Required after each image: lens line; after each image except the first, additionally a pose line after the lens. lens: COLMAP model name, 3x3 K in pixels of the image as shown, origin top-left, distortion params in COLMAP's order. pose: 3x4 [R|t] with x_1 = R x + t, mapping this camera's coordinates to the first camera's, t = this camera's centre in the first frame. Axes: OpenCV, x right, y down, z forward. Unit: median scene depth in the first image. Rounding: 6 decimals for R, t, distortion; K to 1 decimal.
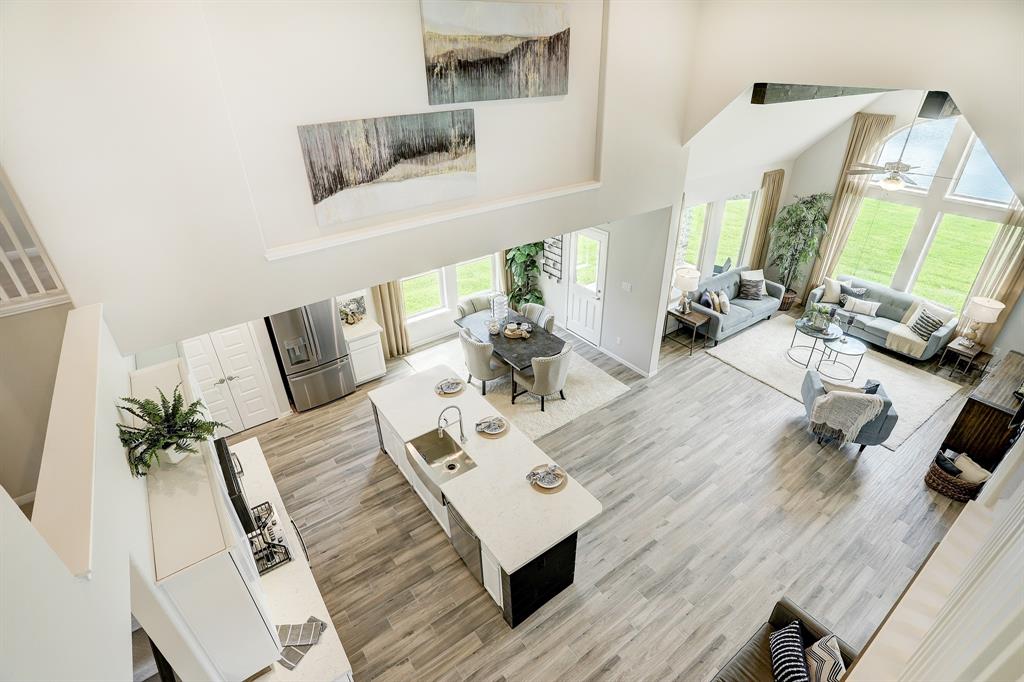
lens RADIAL K [[491.4, 0, 511.8], [0, 491.4, 349.8], [0, 0, 1]] dist [-0.064206, 0.029590]
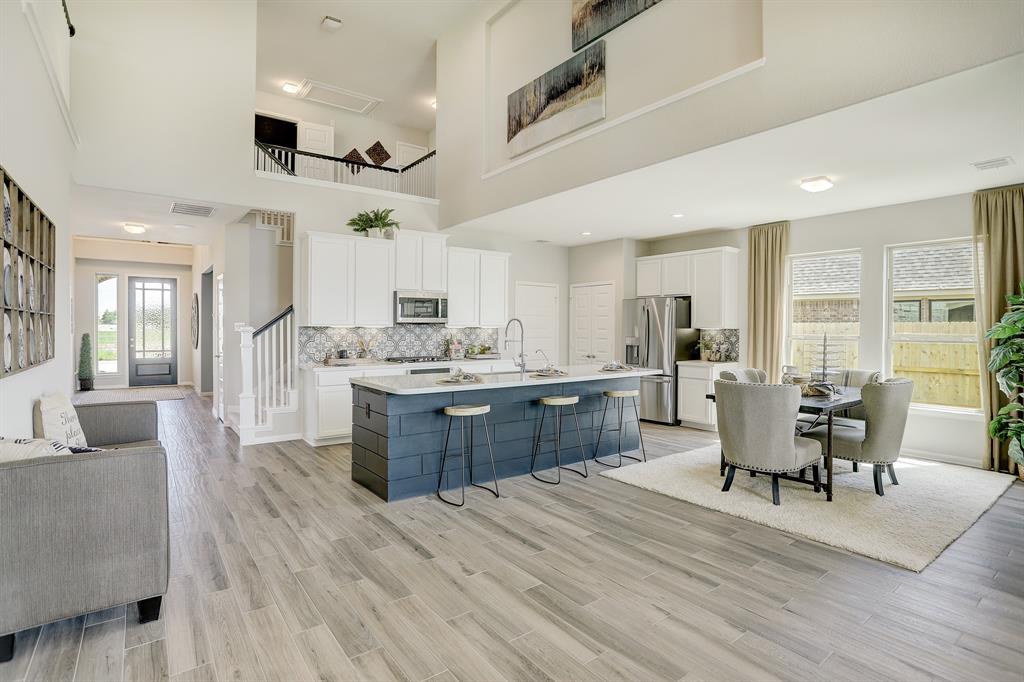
lens RADIAL K [[507.6, 0, 512.0], [0, 507.6, 341.0], [0, 0, 1]] dist [-0.065008, 0.032369]
pose [[0.012537, 0.038063, -0.999197, 0.794634], [-0.530709, 0.847167, 0.025613, 0.116499], [0.847462, 0.529961, 0.030821, 0.866702]]
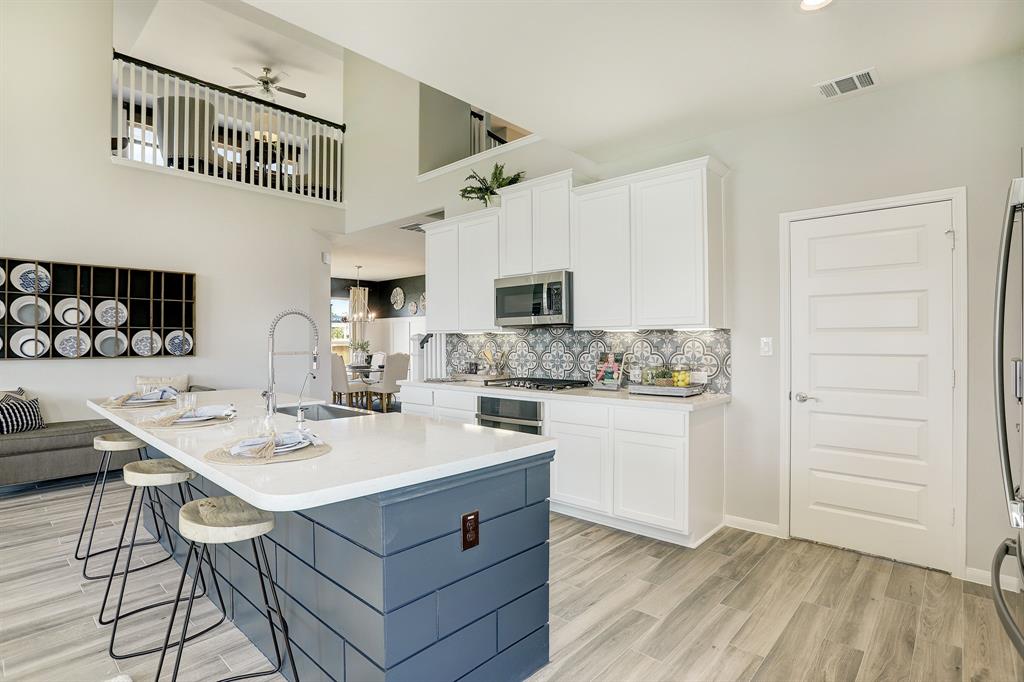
lens RADIAL K [[507.6, 0, 512.0], [0, 507.6, 341.0], [0, 0, 1]] dist [-0.065008, 0.032369]
pose [[-0.980359, 0.014851, -0.196663, -0.224859], [-0.090713, 0.851468, 0.516501, -0.143417], [0.175123, 0.524196, -0.833397, 1.337713]]
